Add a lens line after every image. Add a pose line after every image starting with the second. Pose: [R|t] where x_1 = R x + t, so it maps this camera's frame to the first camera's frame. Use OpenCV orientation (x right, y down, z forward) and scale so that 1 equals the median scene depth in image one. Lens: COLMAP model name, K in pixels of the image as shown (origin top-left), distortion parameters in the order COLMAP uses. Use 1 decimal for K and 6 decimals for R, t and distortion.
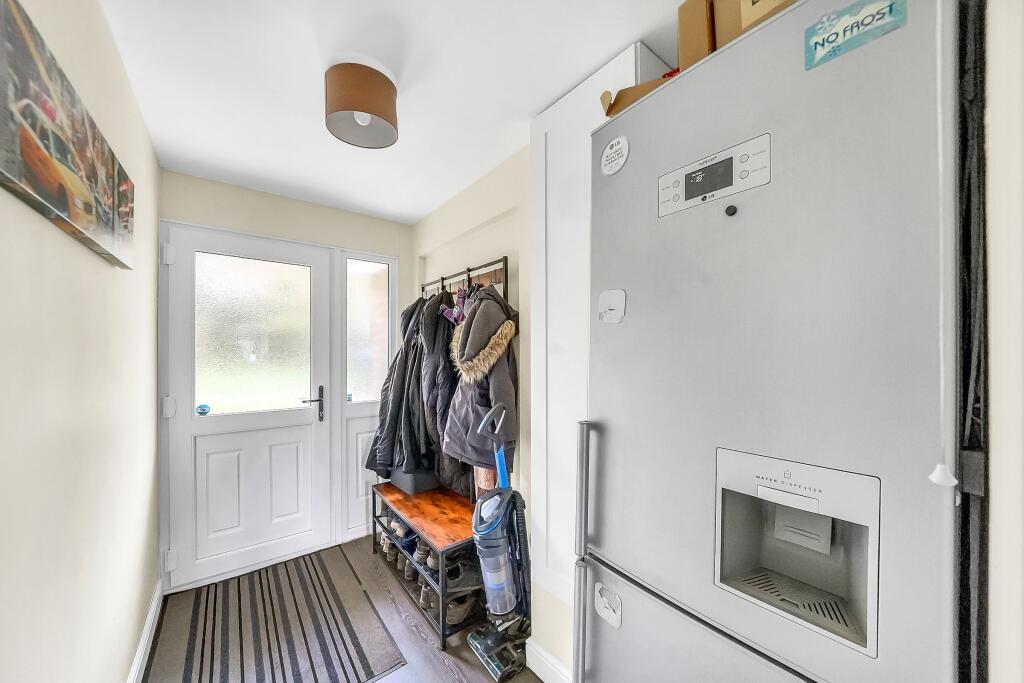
lens RADIAL K [[361.9, 0, 512.0], [0, 361.9, 341.5], [0, 0, 1]] dist [-0.014392, -0.000057]
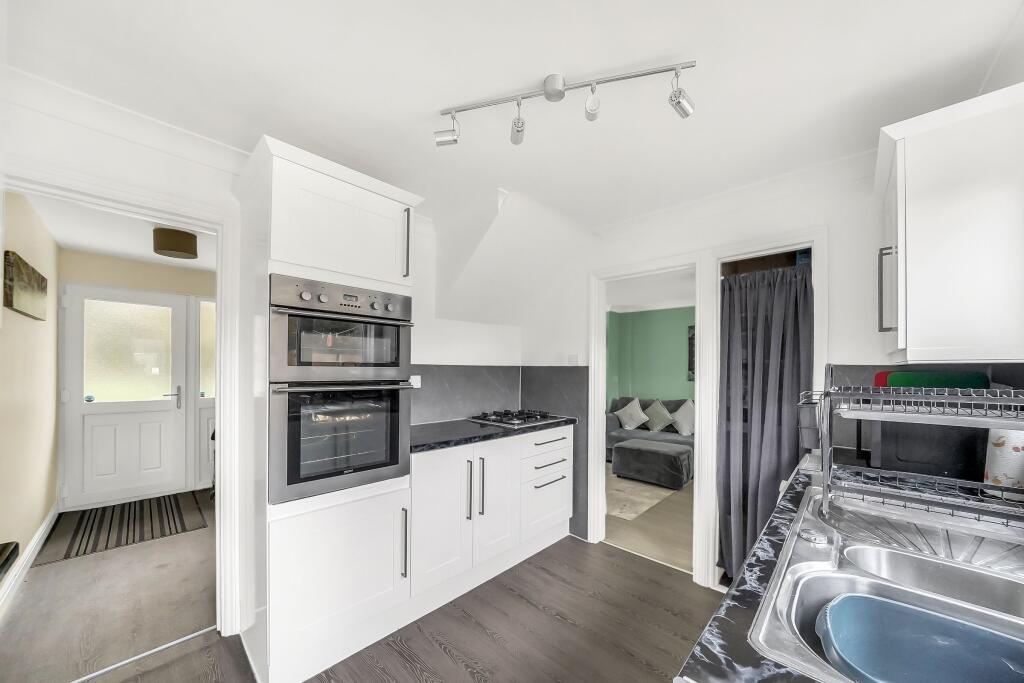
lens RADIAL K [[366.6, 0, 504.5], [0, 366.6, 358.7], [0, 0, 1]] dist [-0.000438, 0.000210]
pose [[0.991813, 0.009640, 0.127336, 0.770050], [-0.010406, 0.999932, 0.005357, -0.016881], [-0.127276, -0.006638, 0.991845, -0.863915]]
